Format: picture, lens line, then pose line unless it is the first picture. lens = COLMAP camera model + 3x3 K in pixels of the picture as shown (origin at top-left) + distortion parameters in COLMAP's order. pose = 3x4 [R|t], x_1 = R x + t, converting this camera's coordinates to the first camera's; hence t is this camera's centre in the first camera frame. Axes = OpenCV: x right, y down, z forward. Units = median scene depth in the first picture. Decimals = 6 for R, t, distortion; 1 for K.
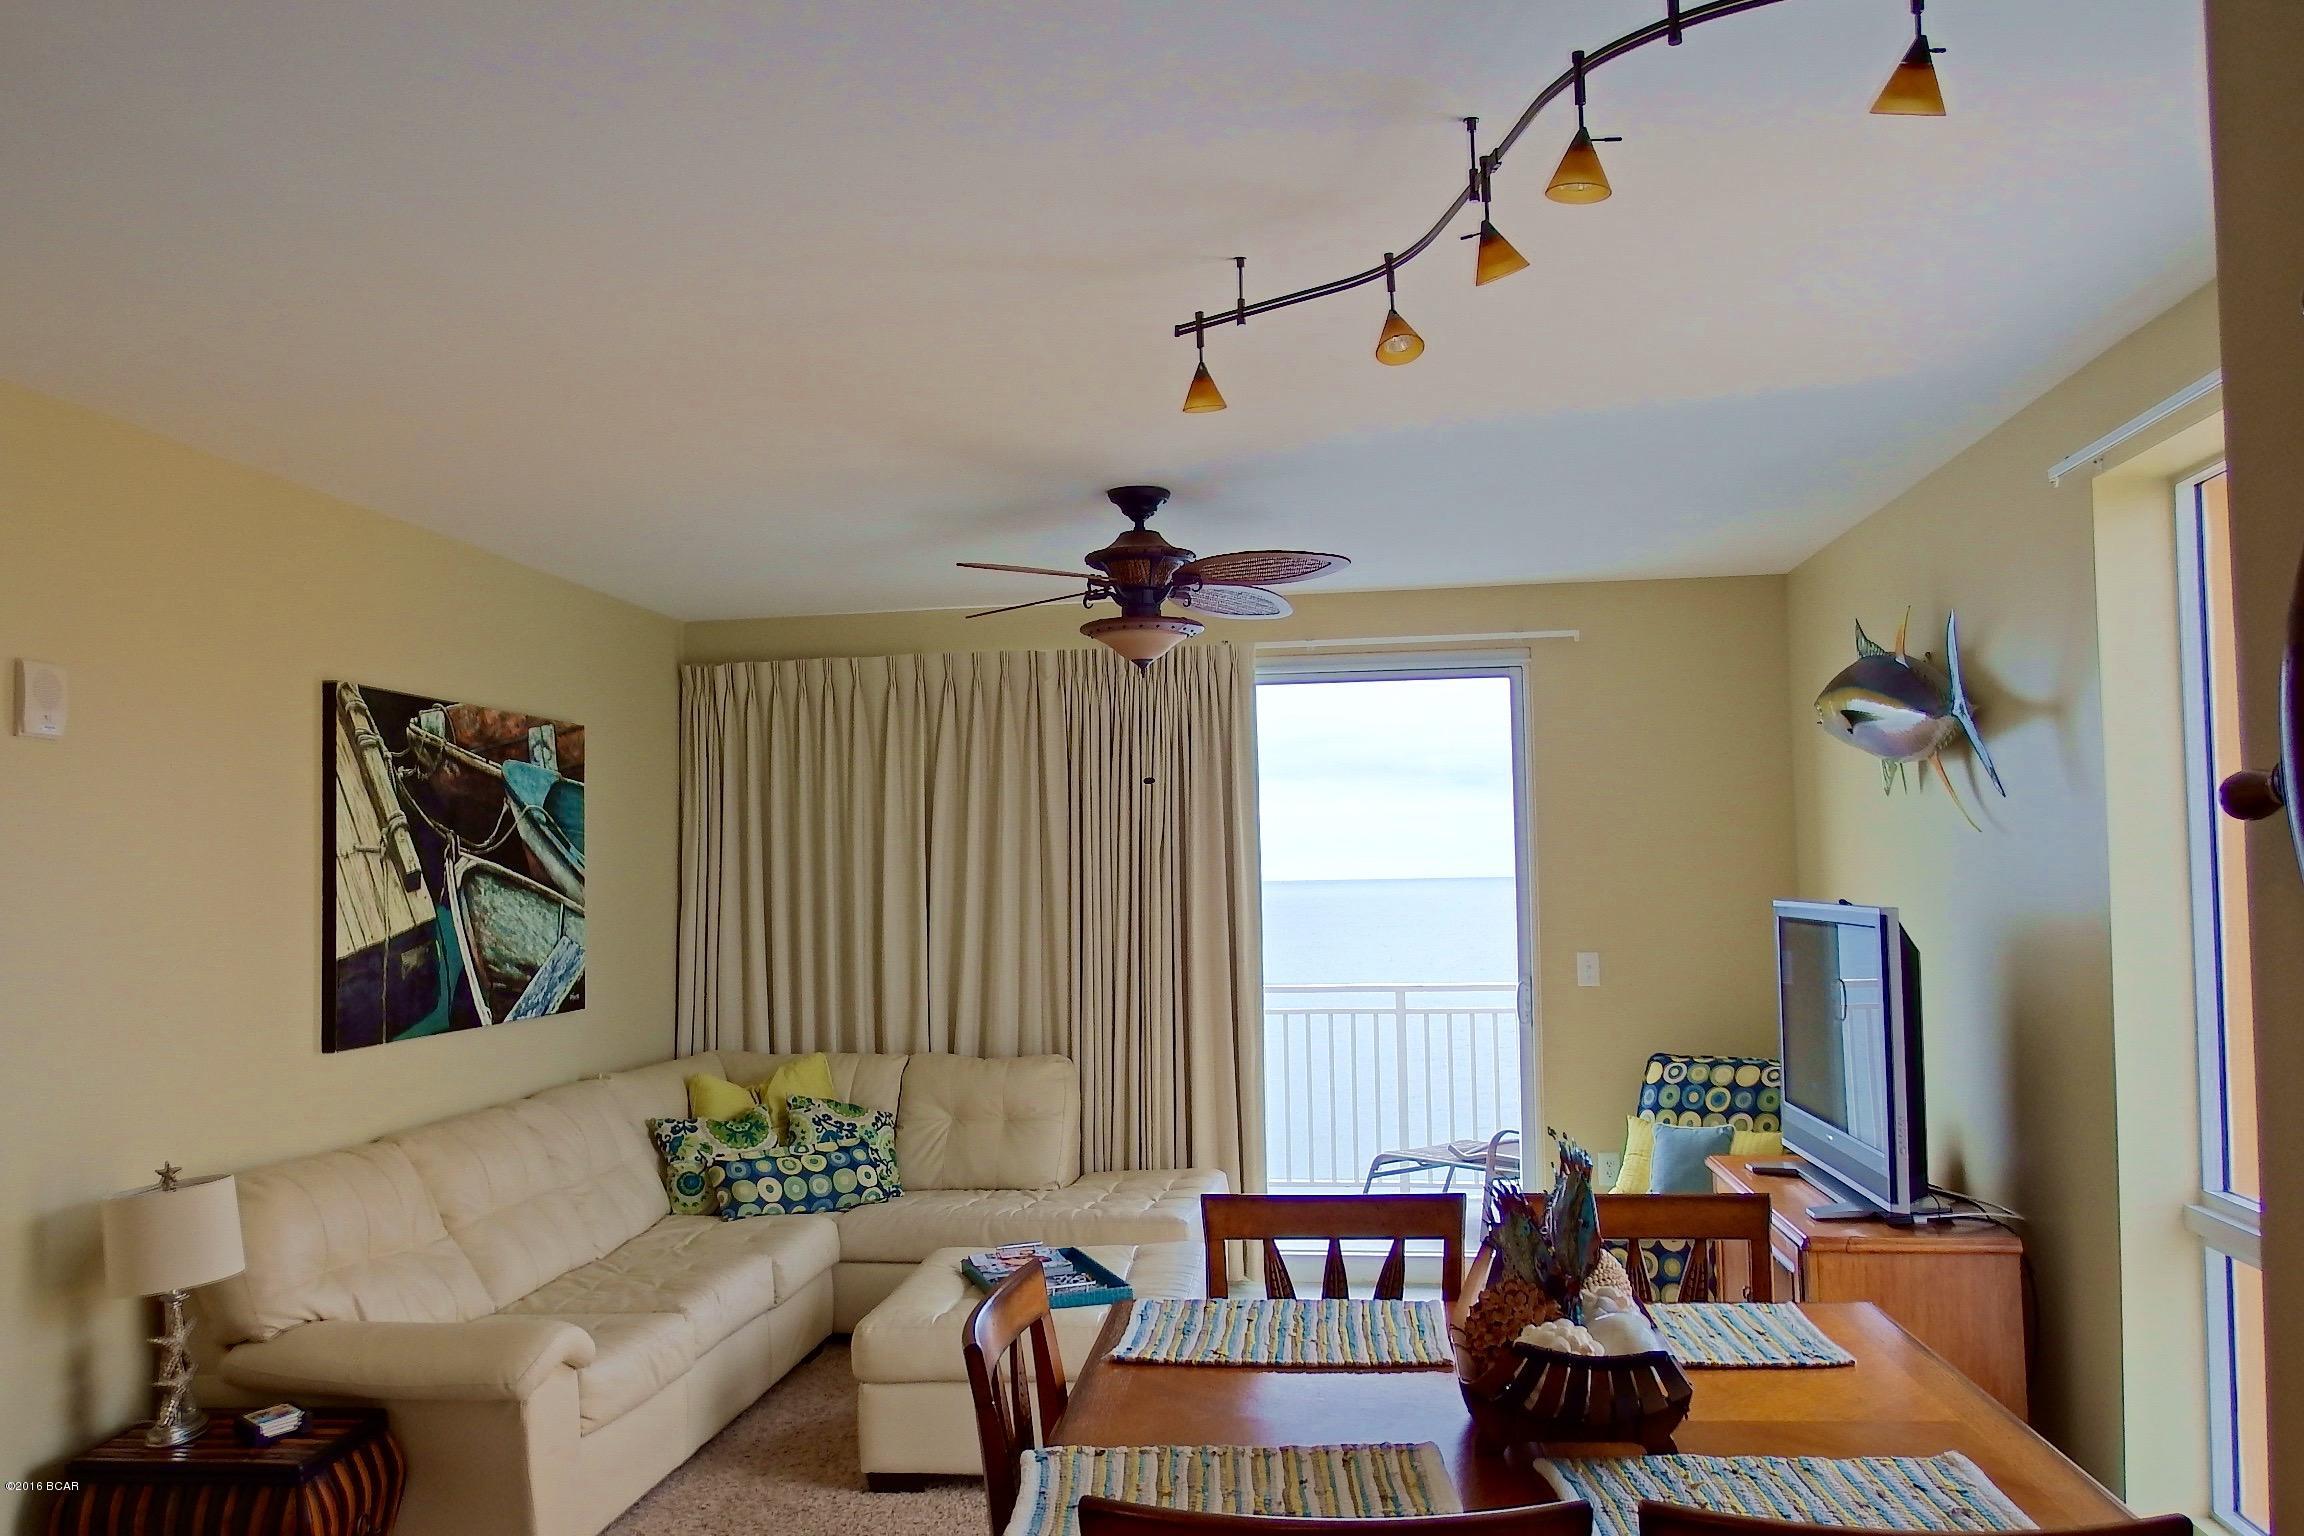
lens RADIAL K [[1770.9, 0, 1154.6], [0, 1770.9, 776.3], [0, 0, 1]] dist [-0.006515, -0.004759]
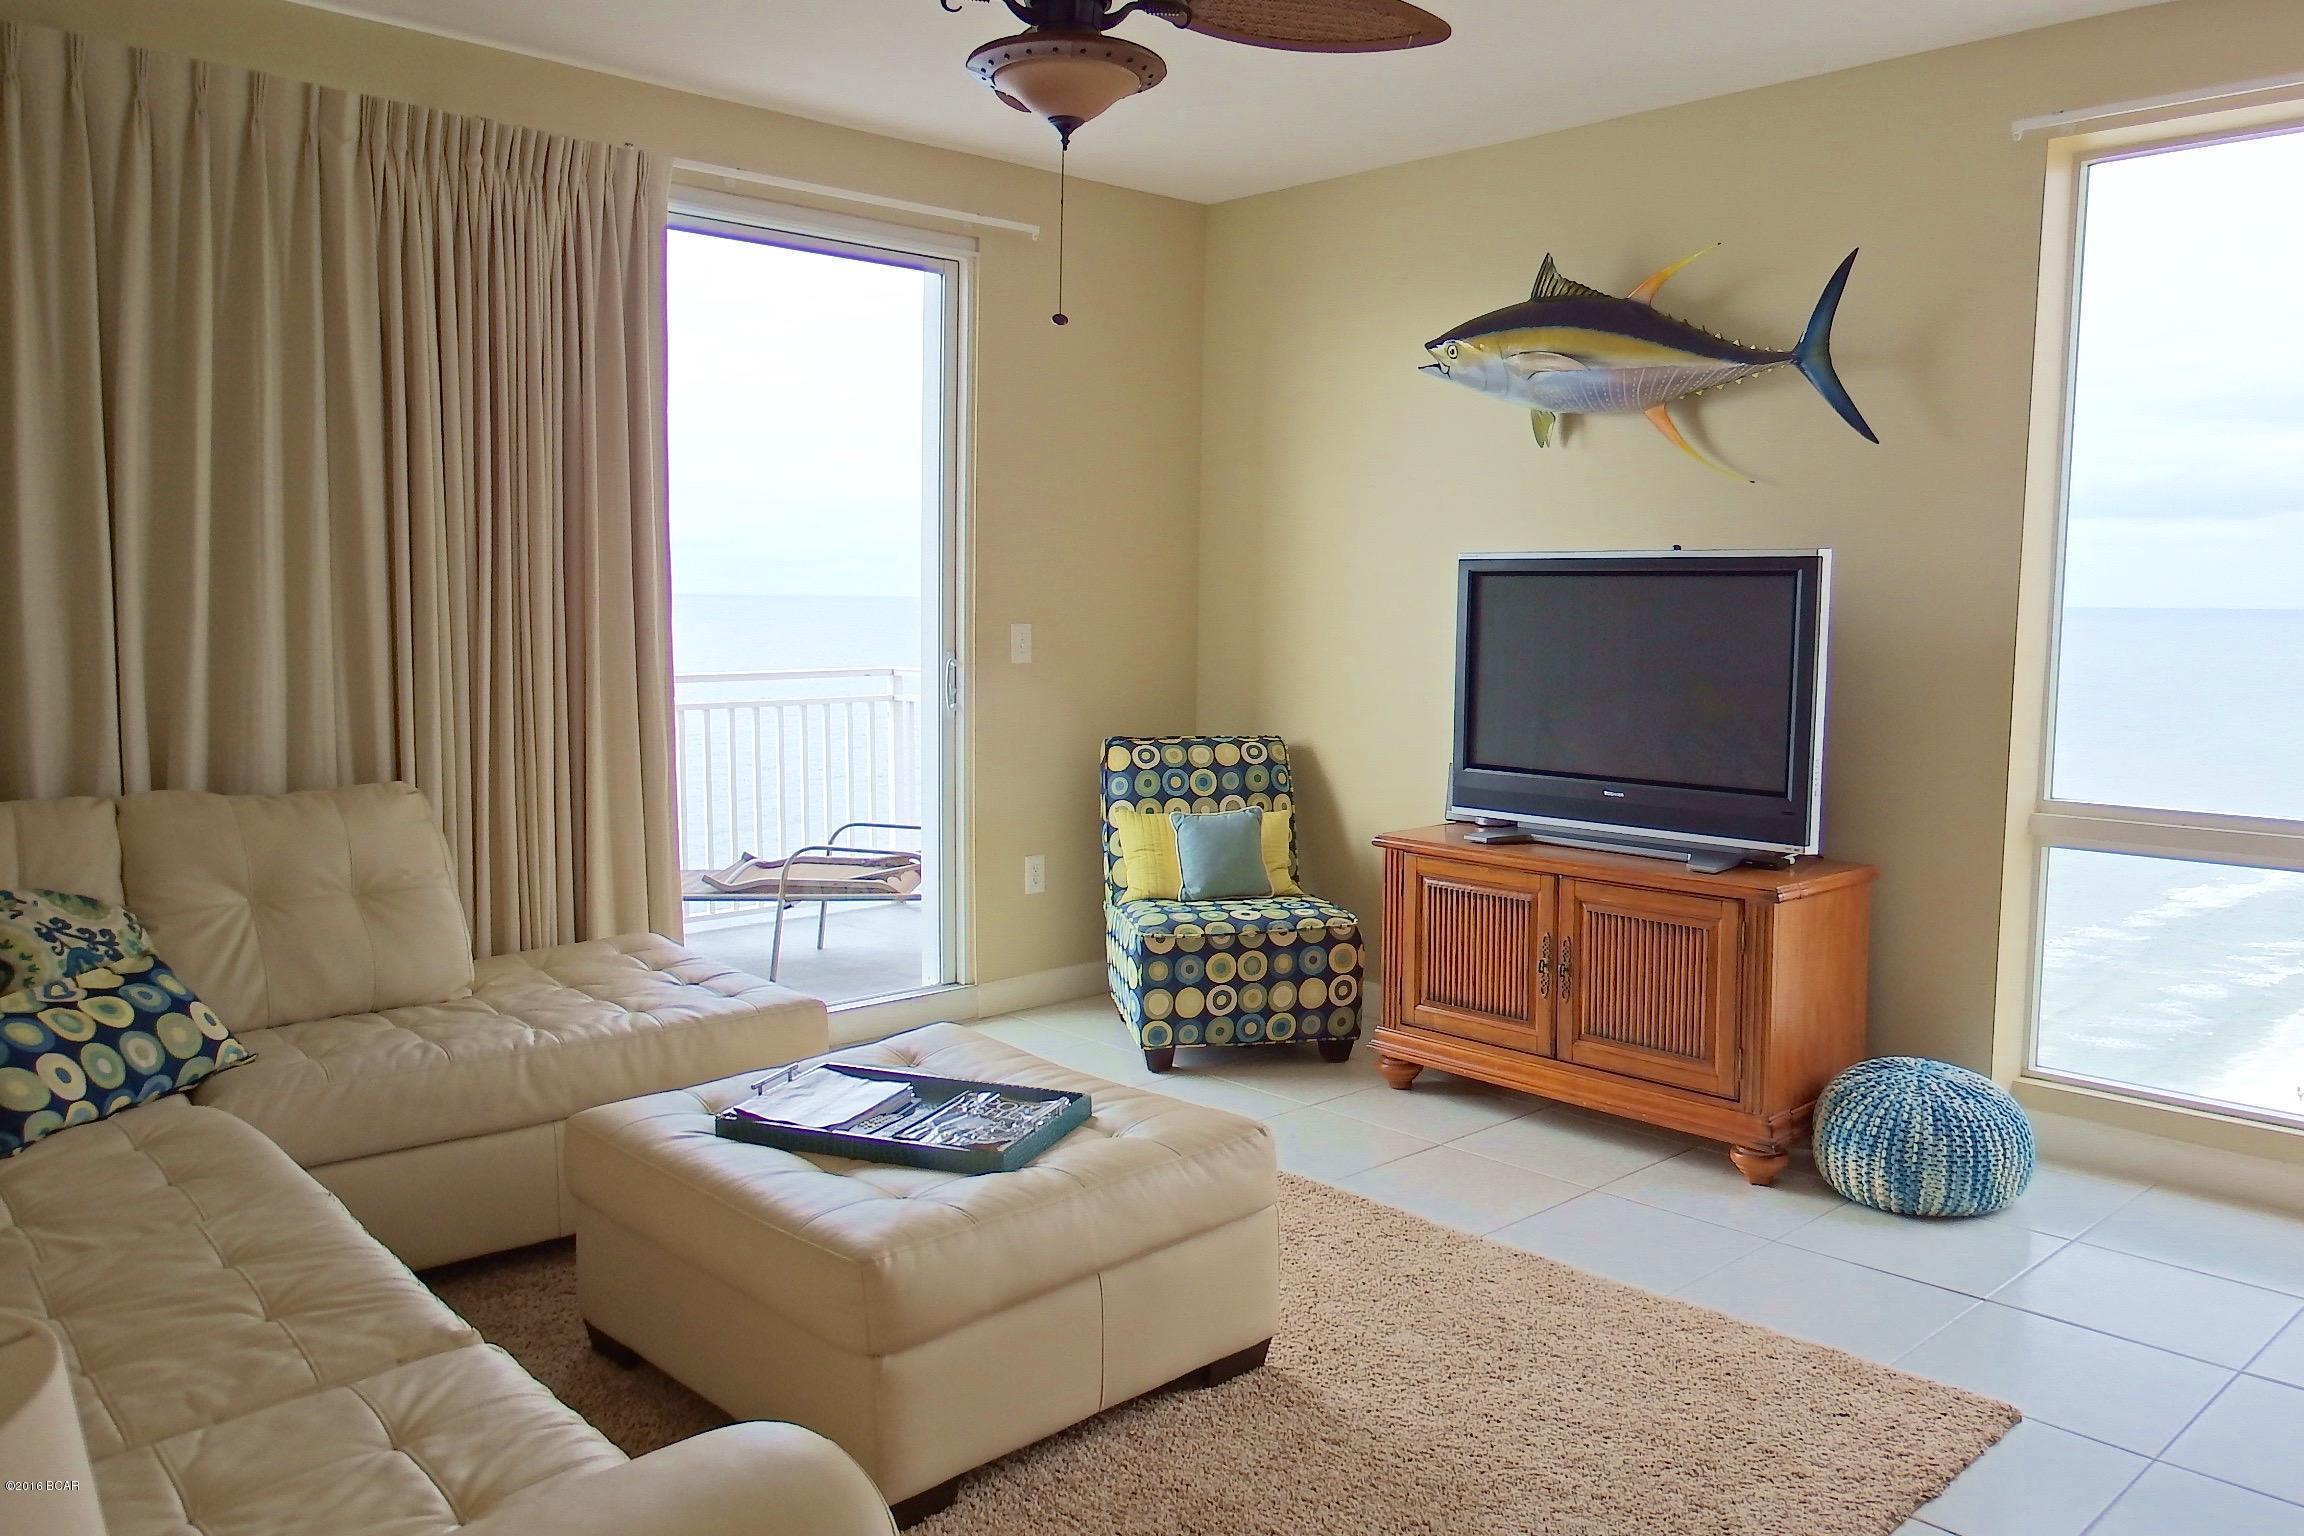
lens RADIAL K [[1765.8, 0, 1245.6], [0, 1765.8, 721.7], [0, 0, 1]] dist [0.001349, 0.008018]
pose [[0.616288, -0.032612, 0.786845, -0.406856], [-0.063295, 0.993859, 0.090767, 0.074817], [-0.784973, -0.105742, 0.610439, 0.474028]]
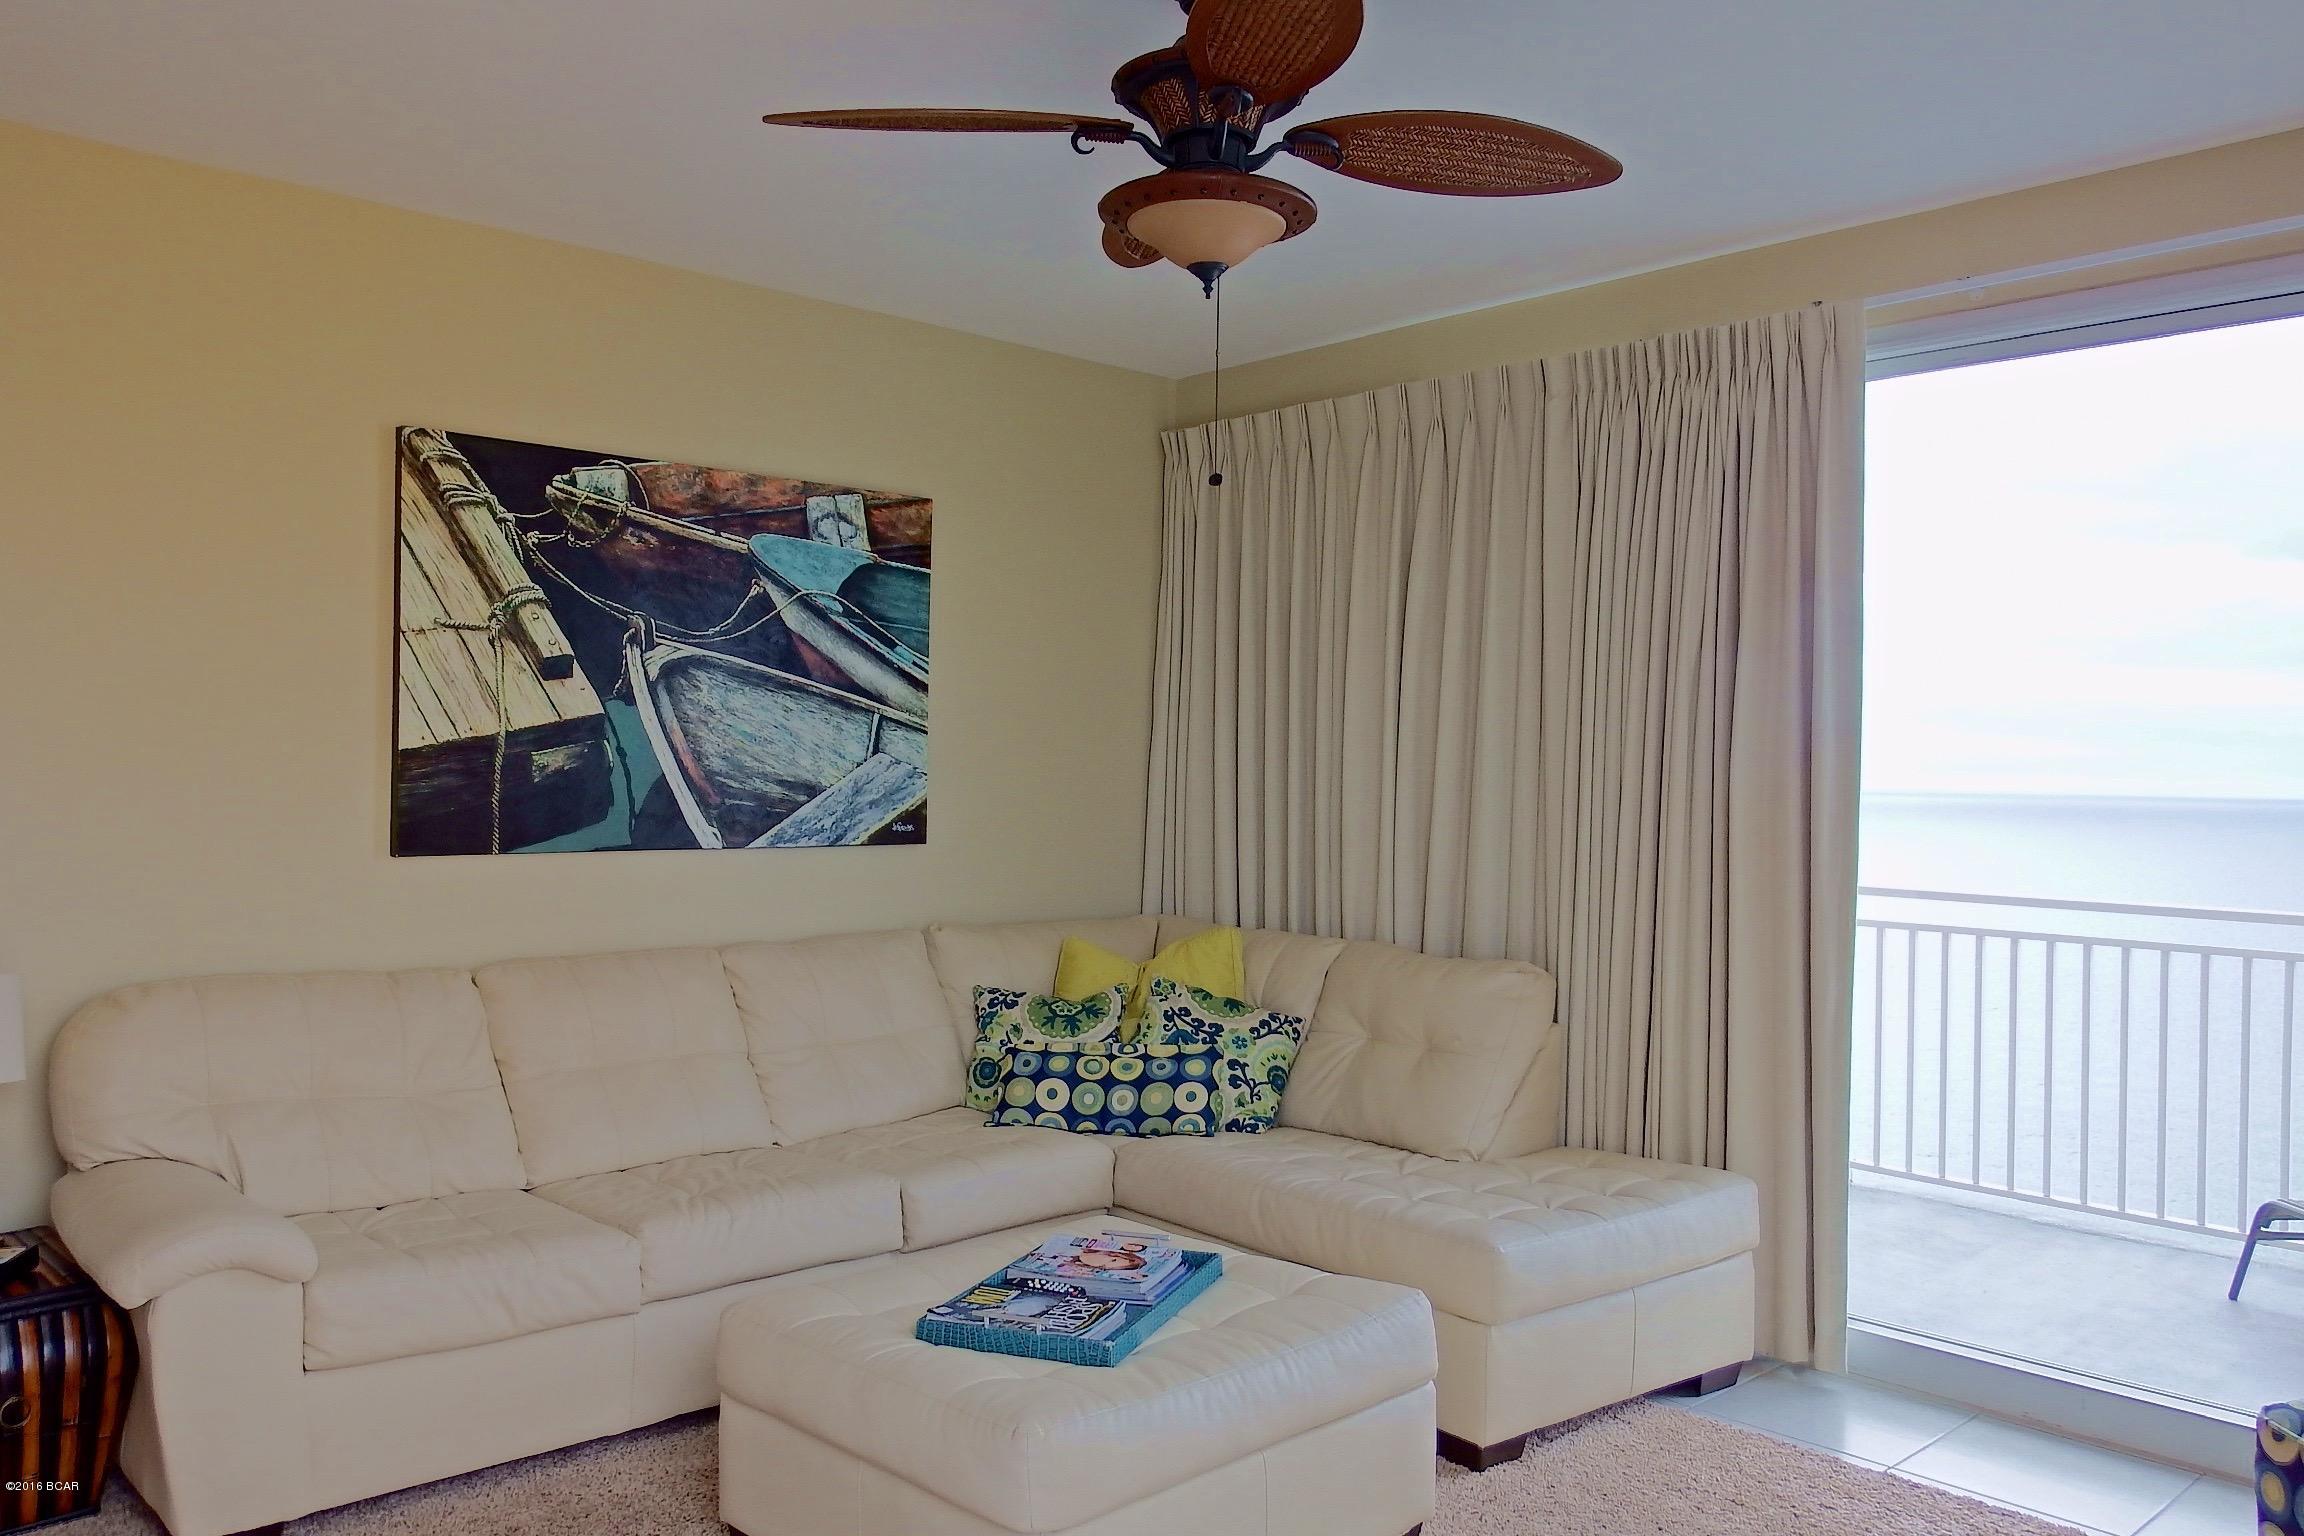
lens RADIAL K [[1770.9, 0, 1154.6], [0, 1770.9, 776.3], [0, 0, 1]] dist [-0.006515, -0.004759]
pose [[0.765428, 0.036686, -0.642475, 0.305299], [0.003406, 0.998129, 0.061051, 0.053202], [0.643512, -0.048919, 0.763871, 0.469545]]
